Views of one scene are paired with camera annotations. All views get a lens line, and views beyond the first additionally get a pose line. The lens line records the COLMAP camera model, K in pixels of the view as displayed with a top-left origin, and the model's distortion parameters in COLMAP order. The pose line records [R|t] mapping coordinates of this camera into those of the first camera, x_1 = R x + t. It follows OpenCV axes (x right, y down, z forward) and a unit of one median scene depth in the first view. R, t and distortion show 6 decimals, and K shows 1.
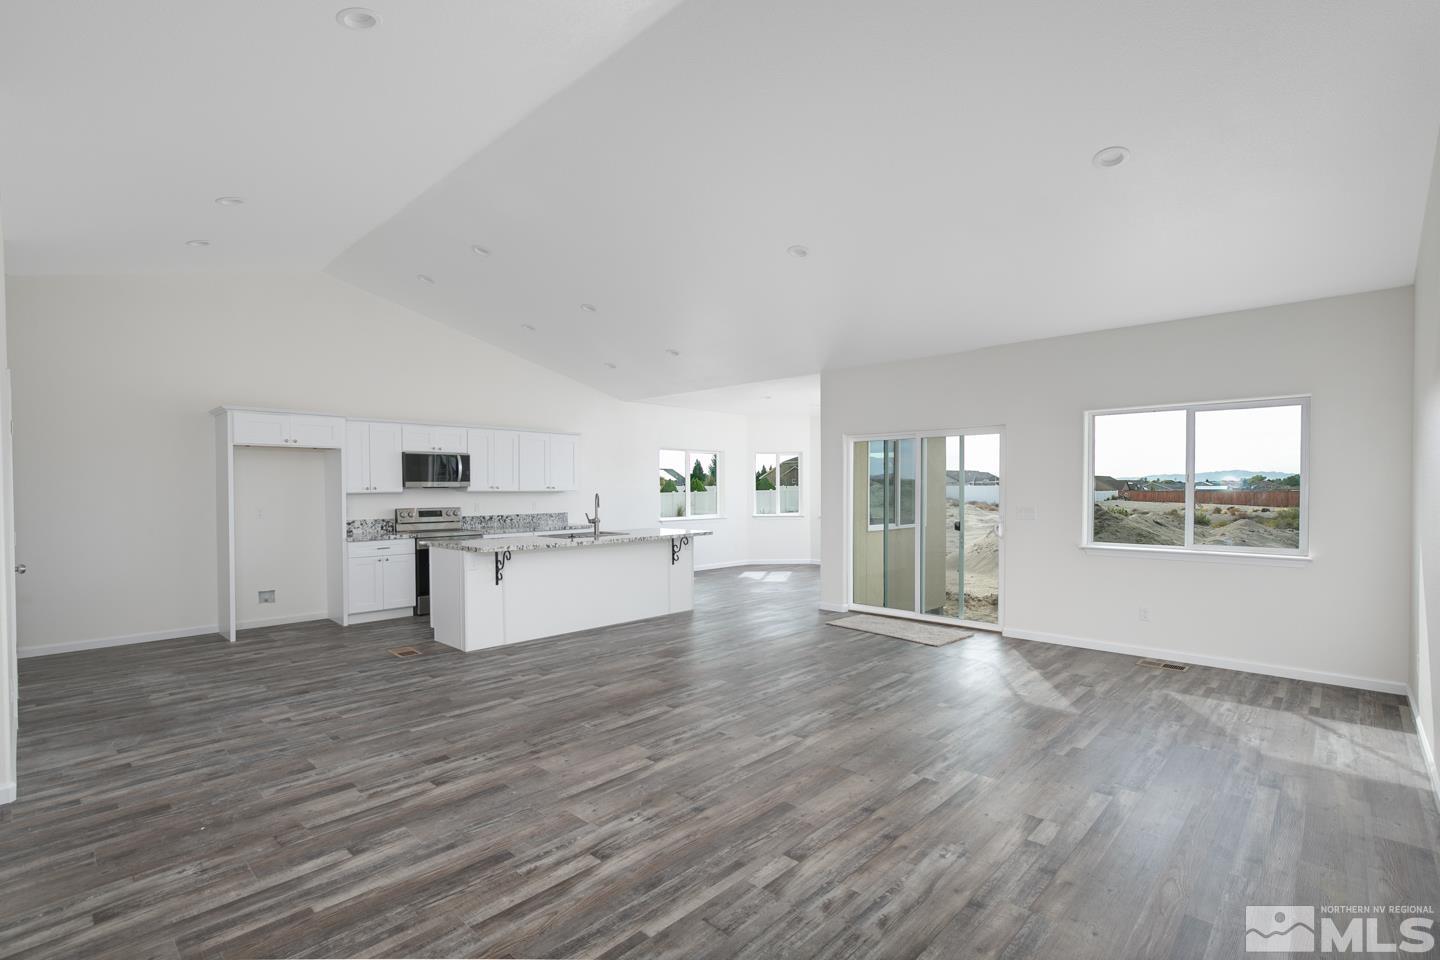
lens RADIAL K [[675.9, 0, 721.1], [0, 675.9, 484.5], [0, 0, 1]] dist [0.000335, 0.000406]
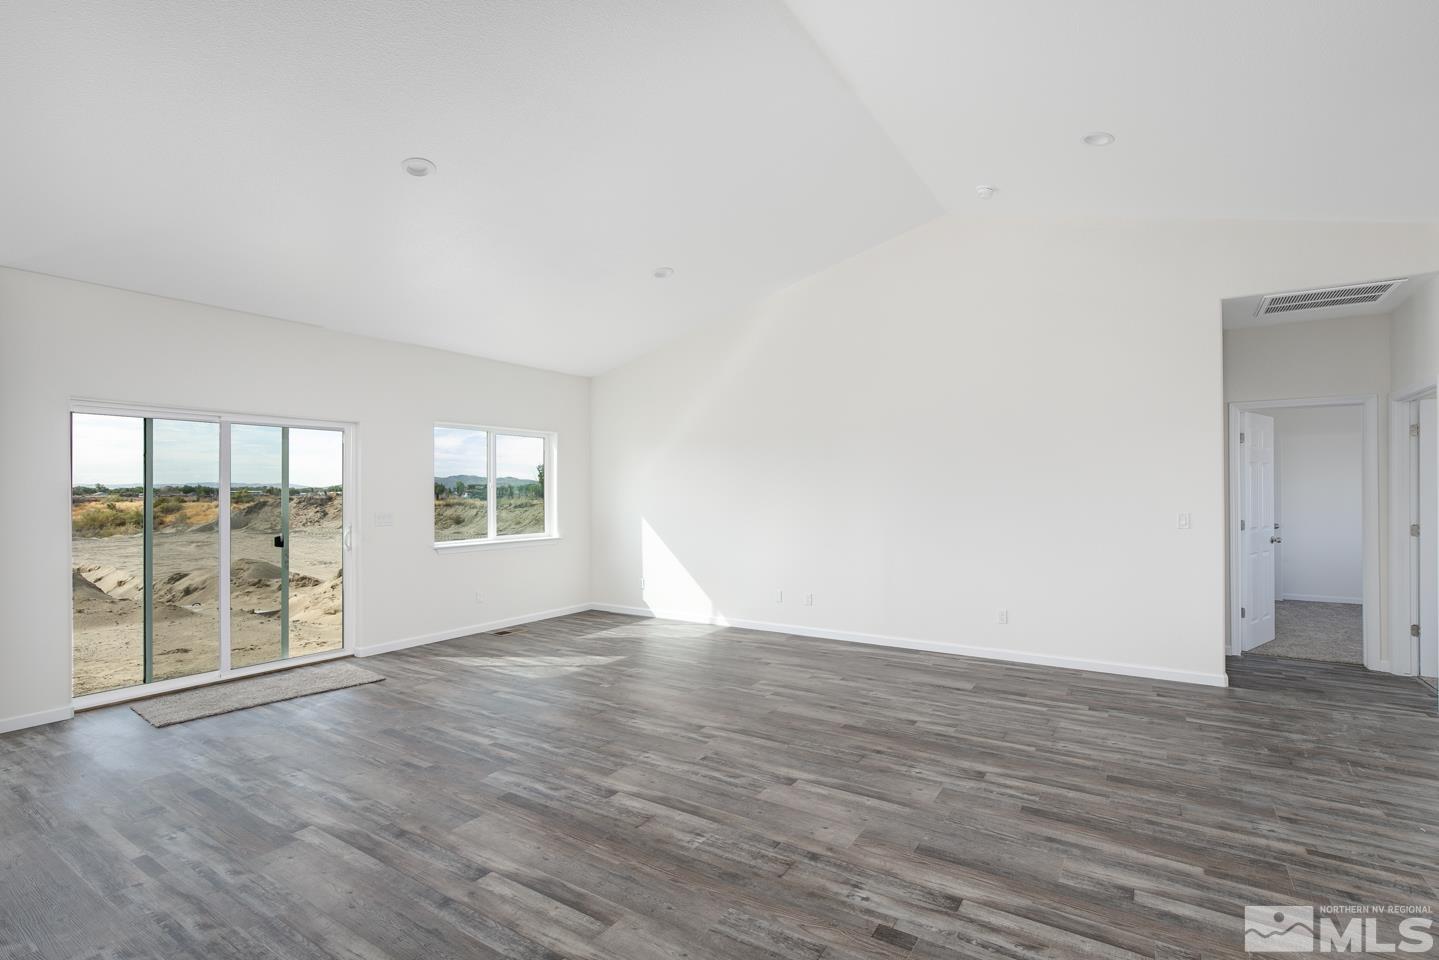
lens RADIAL K [[675.4, 0, 763.9], [0, 675.4, 492.9], [0, 0, 1]] dist [0.000335, 0.000406]
pose [[-0.228271, 0.003446, 0.973591, -1.015392], [-0.000665, 0.999993, -0.003695, 0.033259], [-0.973597, -0.001491, -0.228268, 1.315352]]
